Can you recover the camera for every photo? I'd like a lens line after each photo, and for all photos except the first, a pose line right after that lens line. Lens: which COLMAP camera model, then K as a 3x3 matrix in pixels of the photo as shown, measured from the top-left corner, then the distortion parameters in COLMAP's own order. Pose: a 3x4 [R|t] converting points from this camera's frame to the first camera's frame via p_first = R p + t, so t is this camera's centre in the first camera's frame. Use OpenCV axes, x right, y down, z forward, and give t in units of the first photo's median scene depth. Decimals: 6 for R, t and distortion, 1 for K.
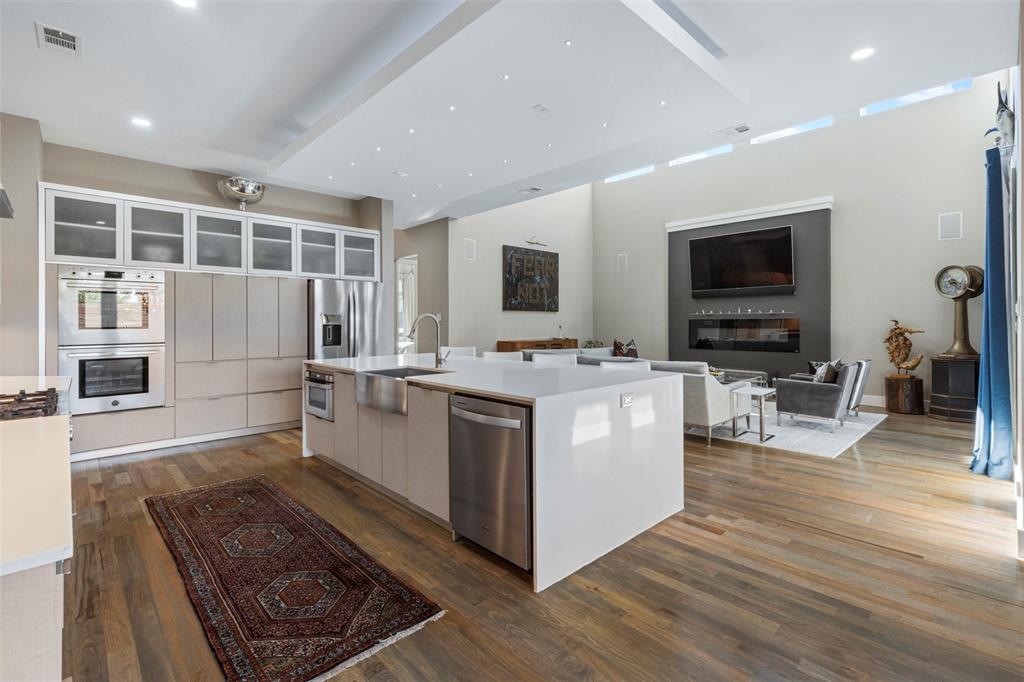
lens RADIAL K [[463.9, 0, 512.9], [0, 463.9, 322.5], [0, 0, 1]] dist [0.003611, 0.000528]
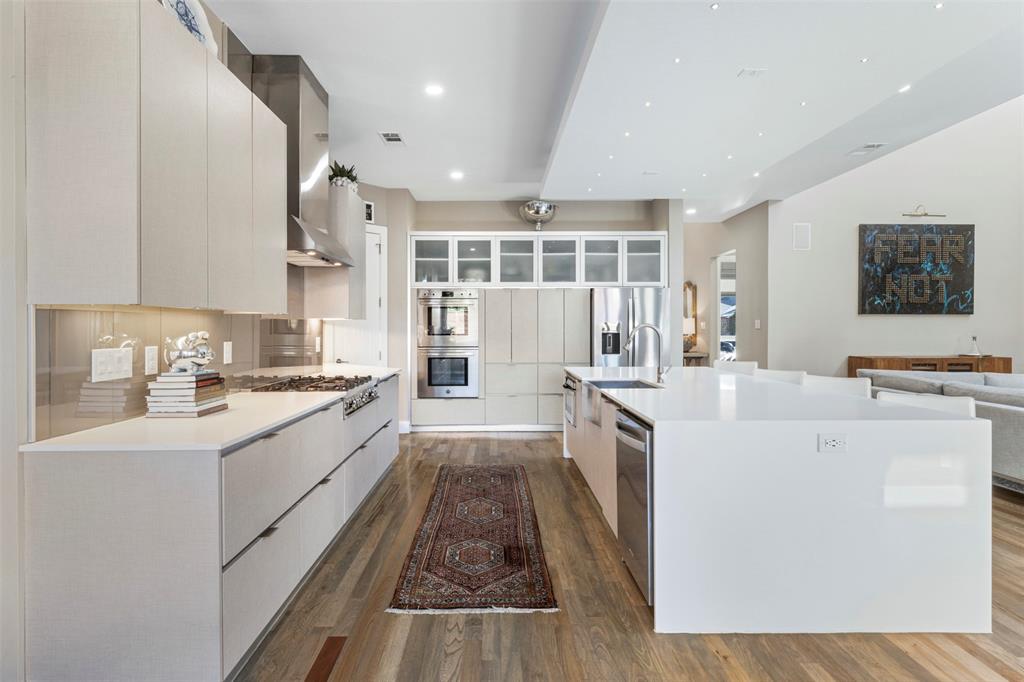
lens RADIAL K [[533.4, 0, 510.1], [0, 533.4, 331.4], [0, 0, 1]] dist [-0.002073, -0.000532]
pose [[0.729370, 0.008087, -0.684072, 0.291103], [-0.001825, 0.999950, 0.009875, -0.011828], [0.684117, -0.005954, 0.729348, 0.020676]]
